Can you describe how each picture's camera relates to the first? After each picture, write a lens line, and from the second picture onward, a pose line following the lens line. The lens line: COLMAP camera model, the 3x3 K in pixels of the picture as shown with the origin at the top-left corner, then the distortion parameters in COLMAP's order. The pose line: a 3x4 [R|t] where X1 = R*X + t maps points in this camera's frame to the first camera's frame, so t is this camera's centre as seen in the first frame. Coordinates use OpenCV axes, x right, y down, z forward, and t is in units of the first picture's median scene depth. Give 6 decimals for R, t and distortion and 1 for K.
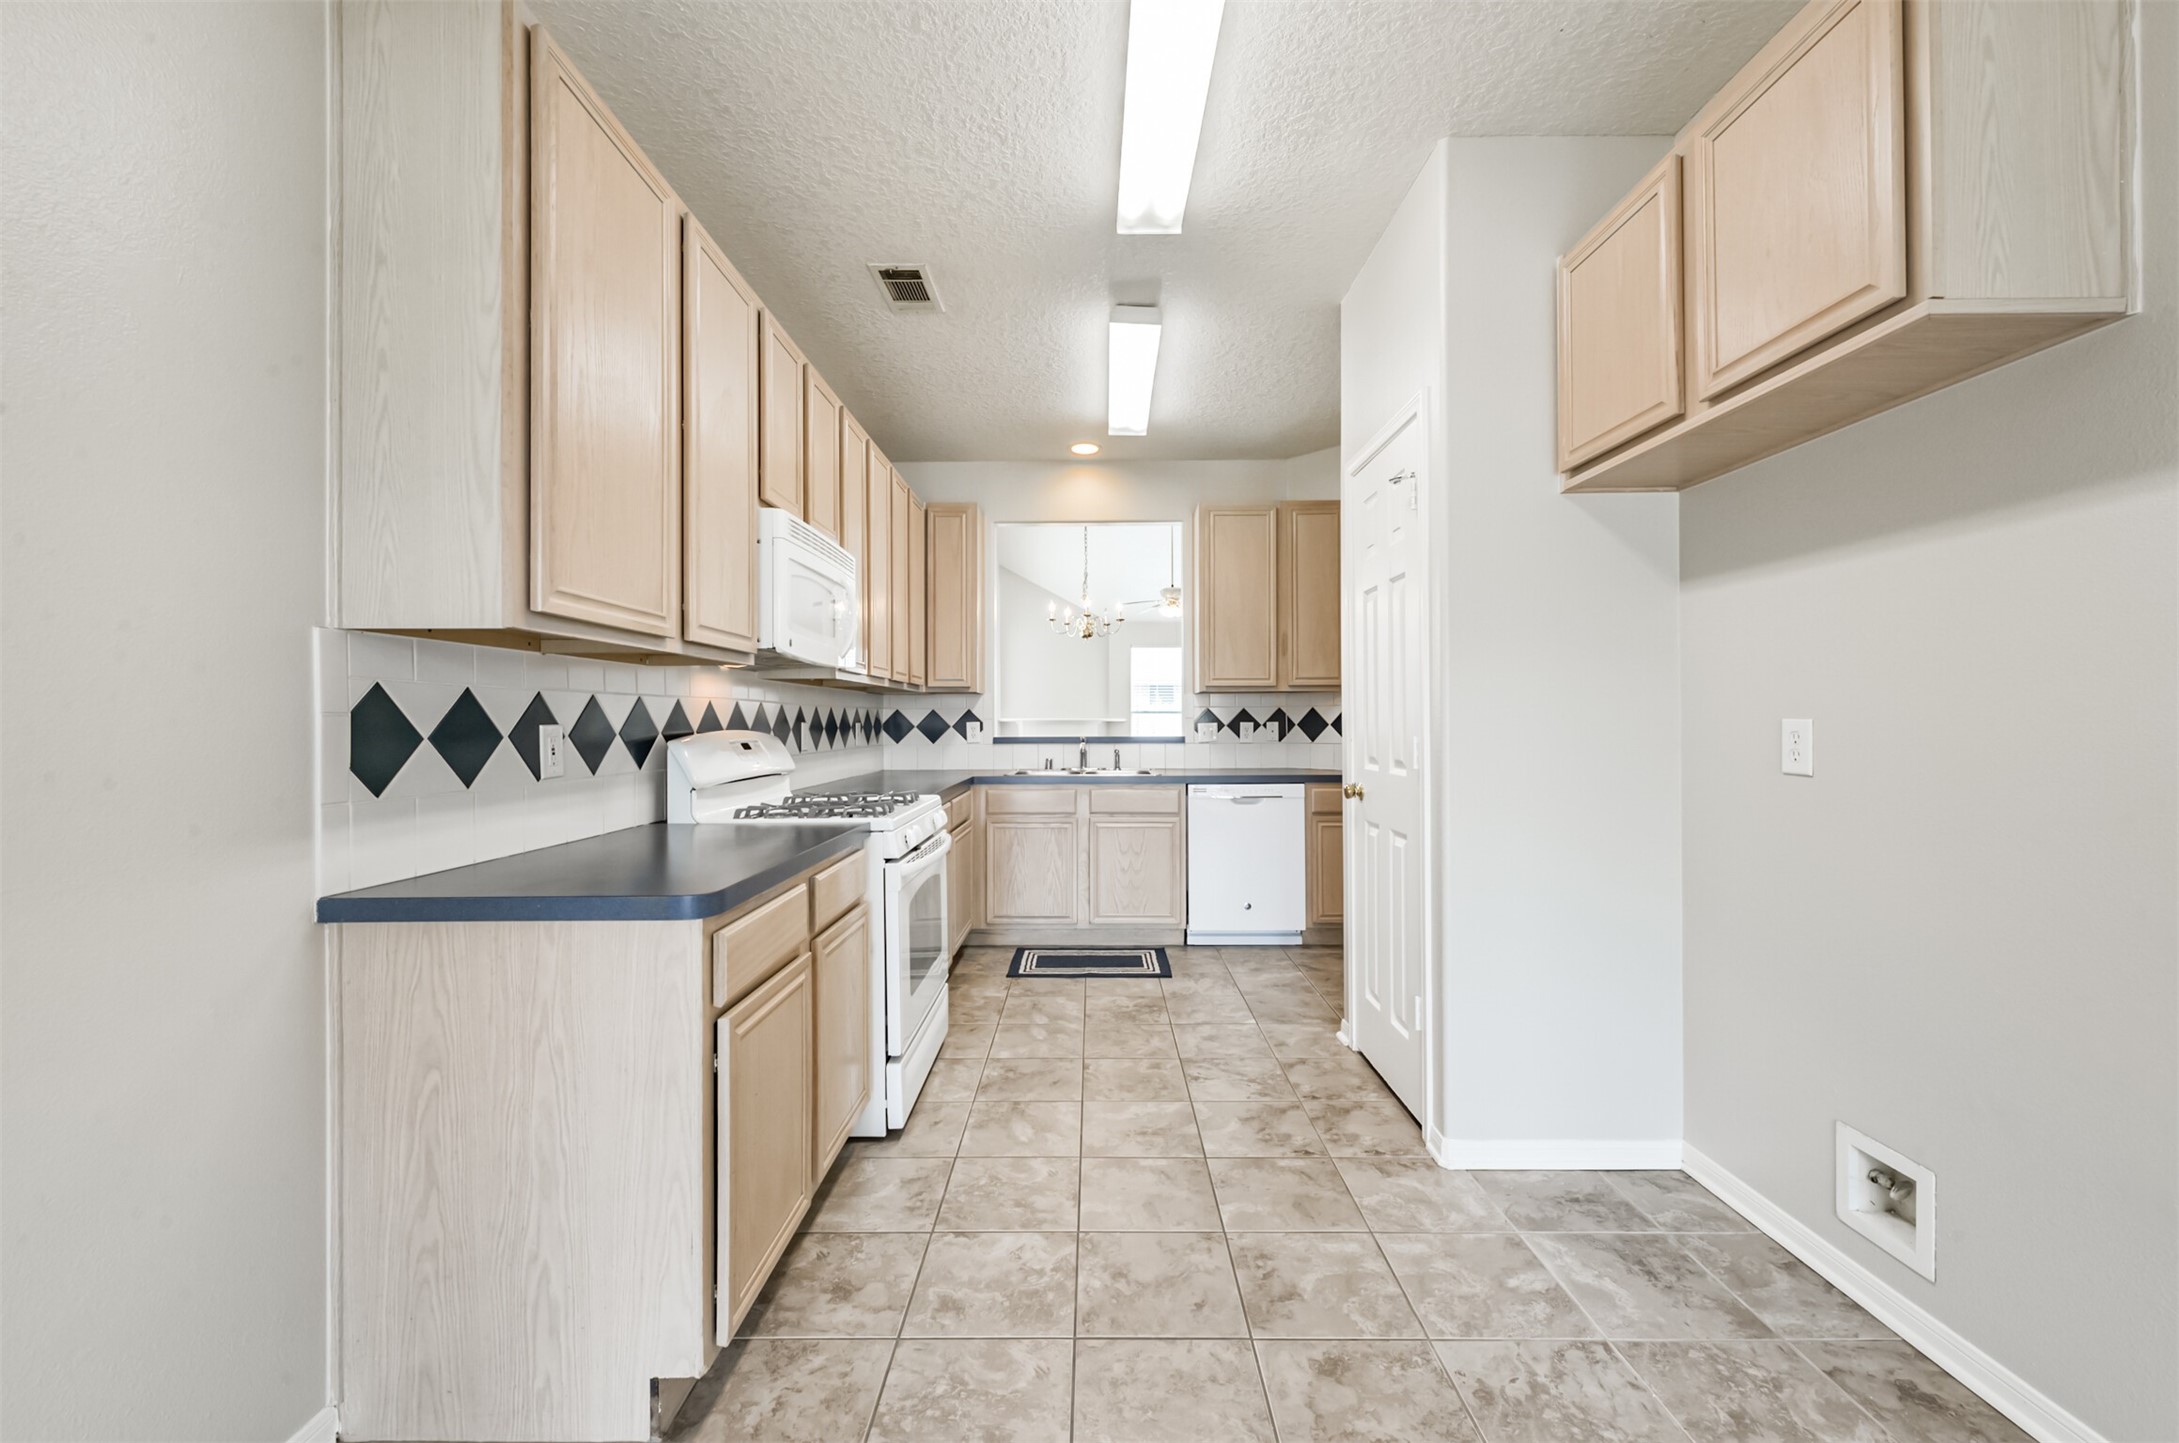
lens RADIAL K [[863.9, 0, 1088.7], [0, 863.9, 724.9], [0, 0, 1]] dist [0.009813, 0.000527]
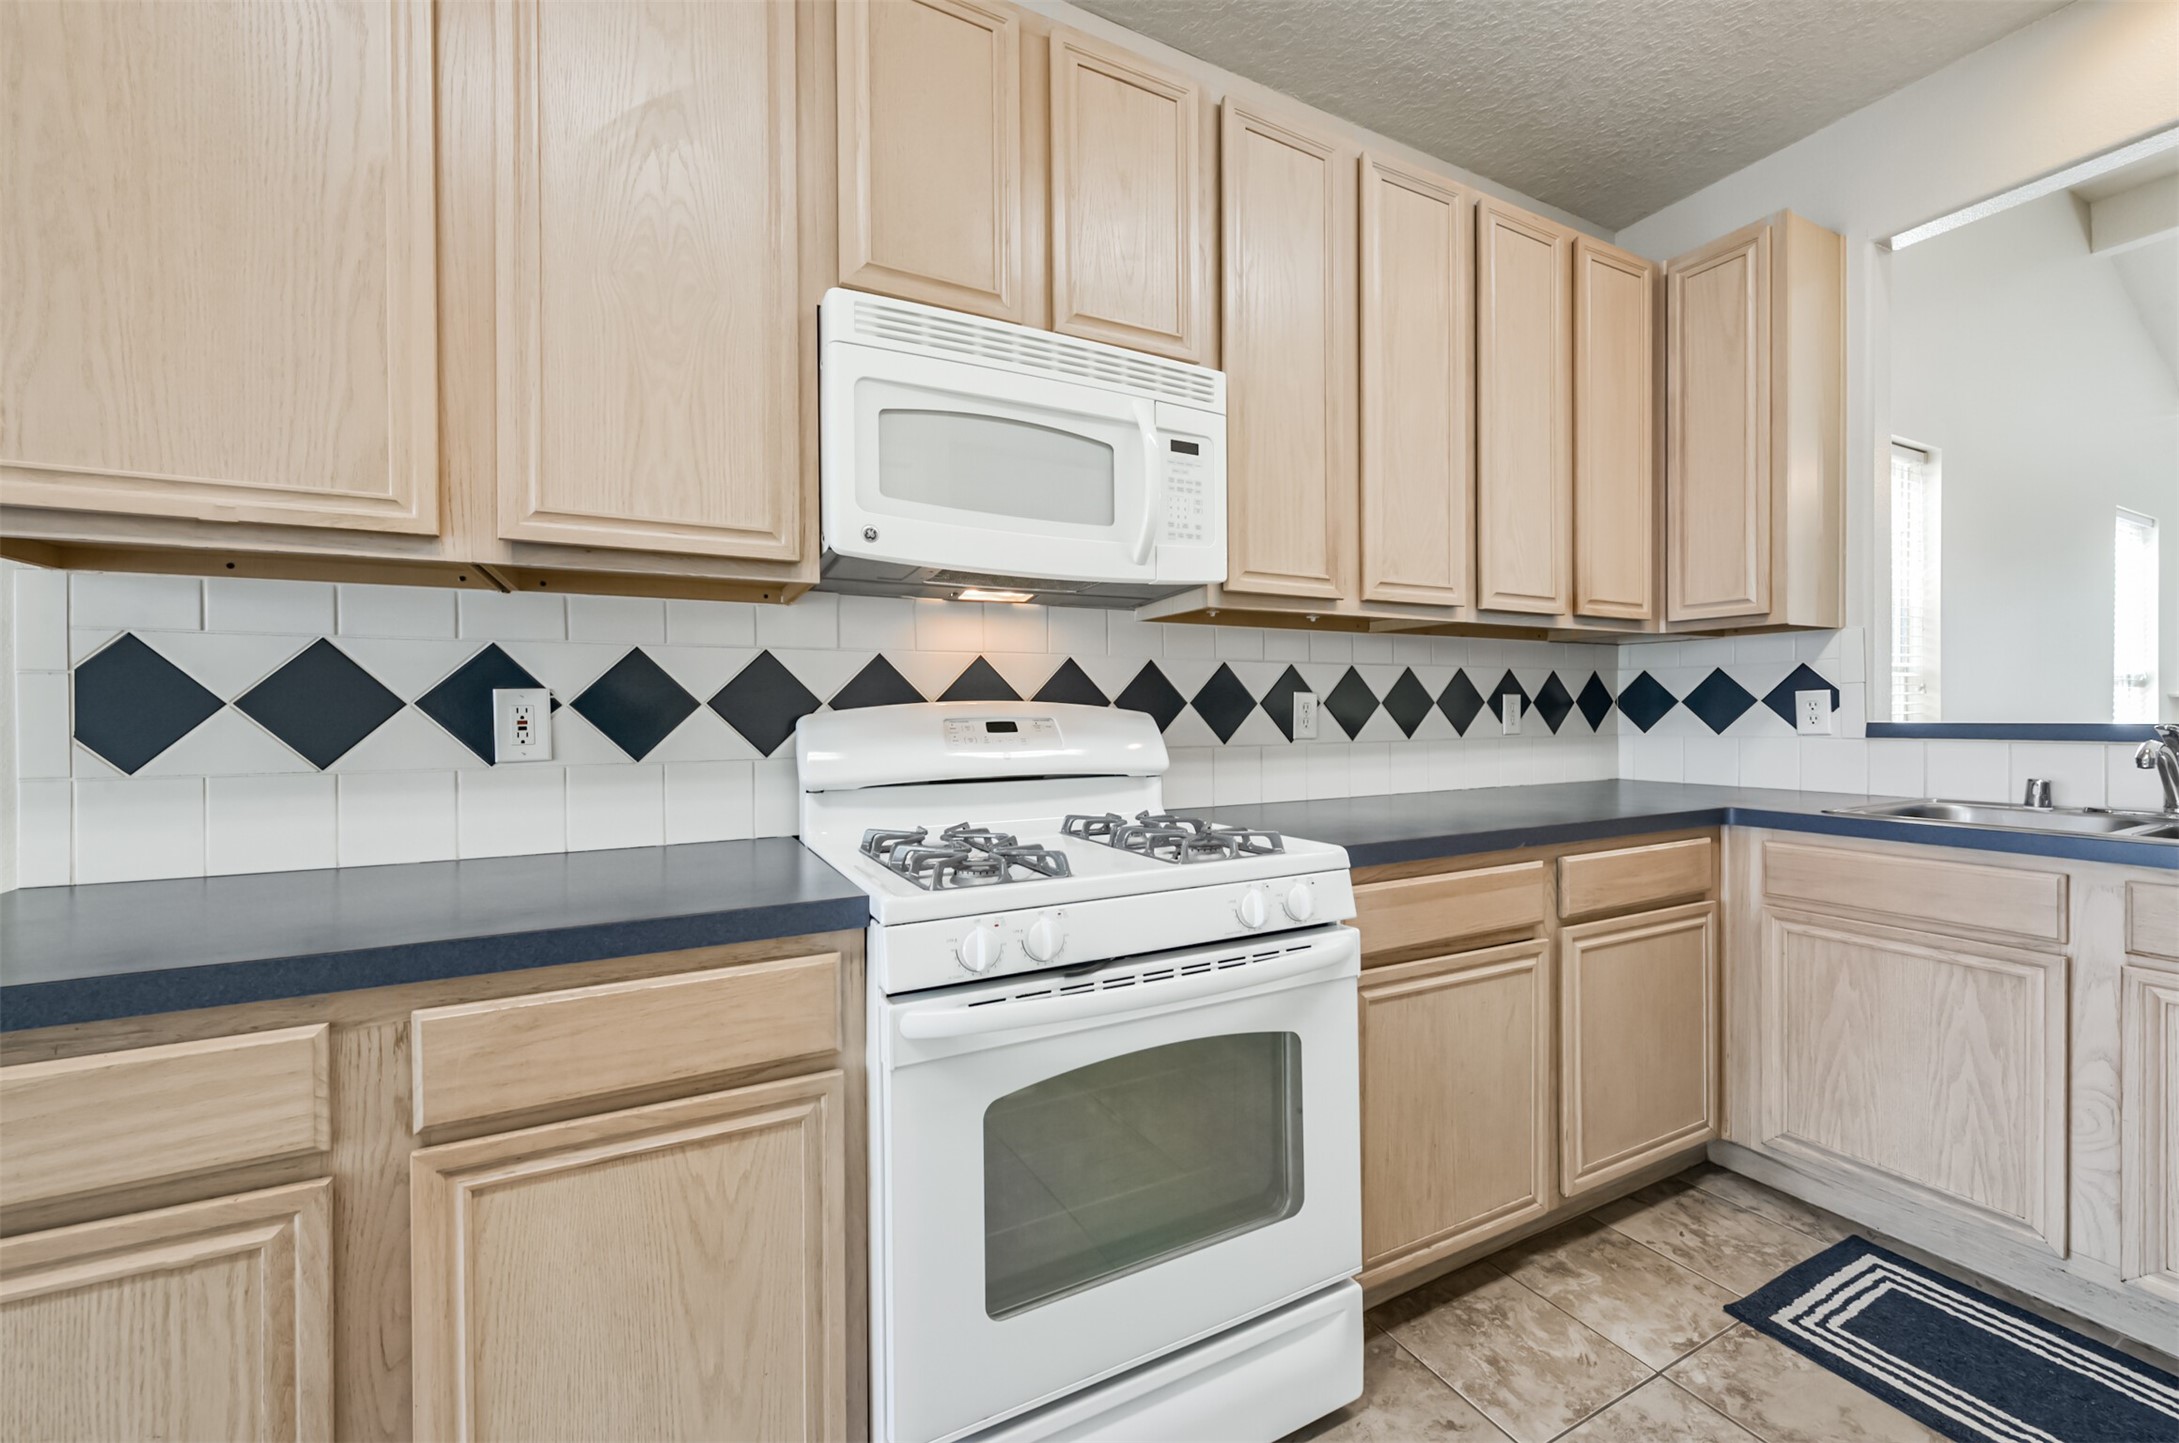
lens RADIAL K [[863.9, 0, 1093.1], [0, 863.9, 704.6], [0, 0, 1]] dist [0.009813, 0.000527]
pose [[0.476629, 0.008742, -0.879061, 0.102171], [-0.004426, 0.999962, 0.007544, 0.002546], [0.879094, 0.000295, 0.476649, 0.446353]]
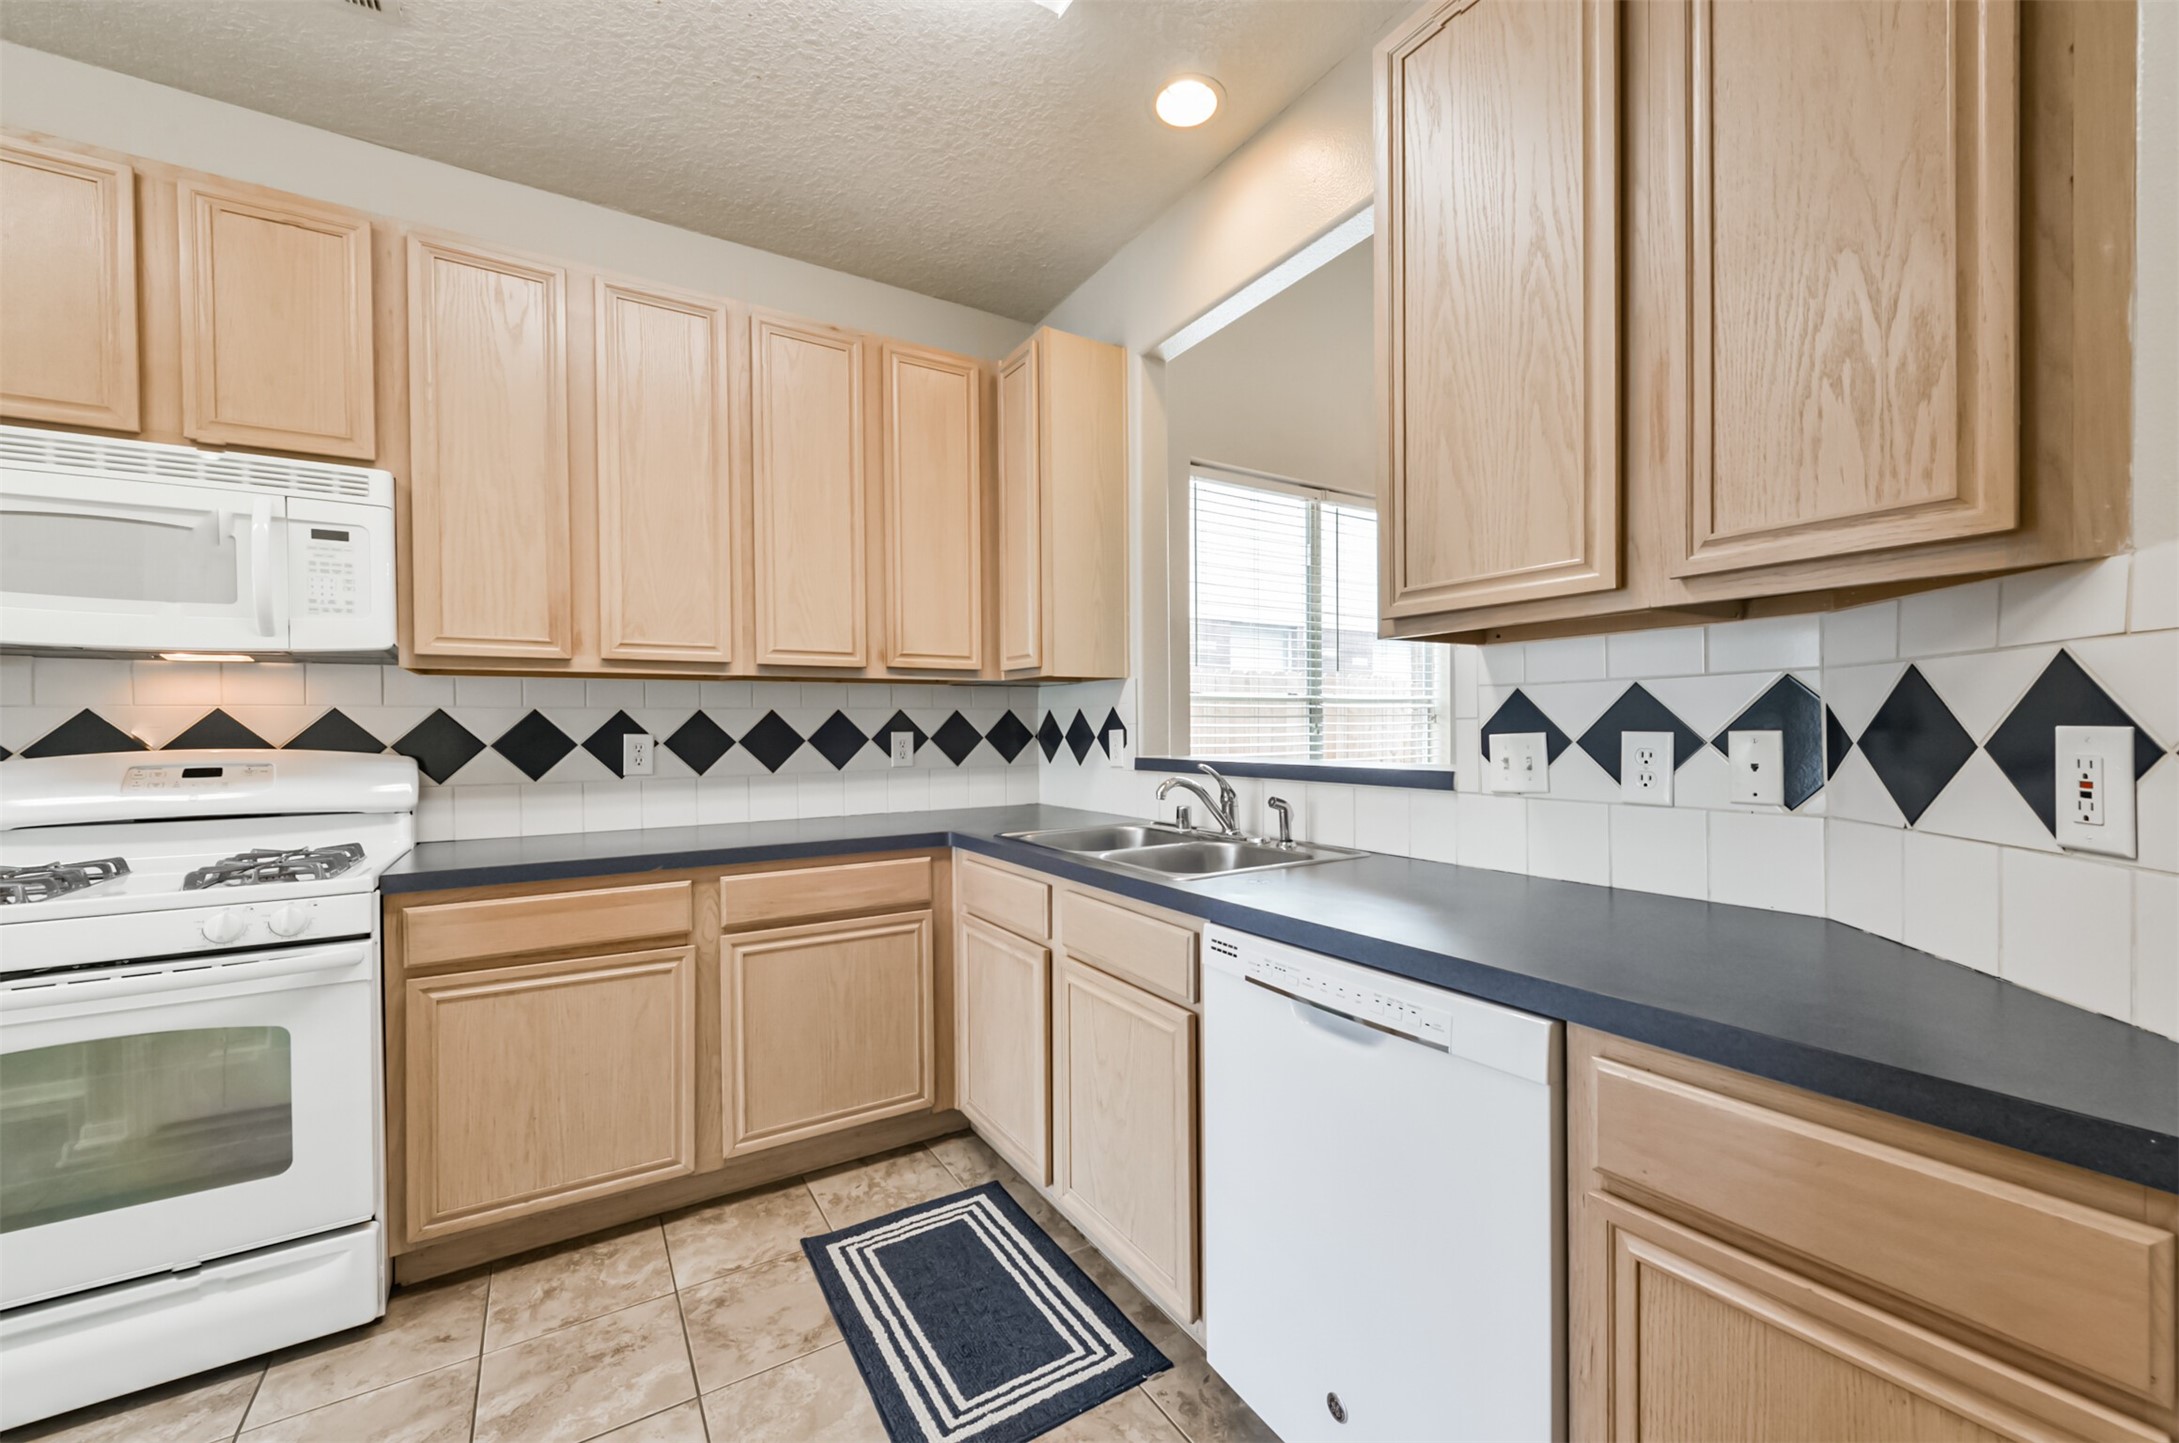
lens RADIAL K [[863.9, 0, 1081.9], [0, 863.9, 725.4], [0, 0, 1]] dist [0.009813, 0.000527]
pose [[0.516896, 0.000098, -0.856048, 0.346390], [0.004744, 0.999984, 0.002979, -0.007237], [0.856035, -0.005601, 0.516887, 0.728433]]
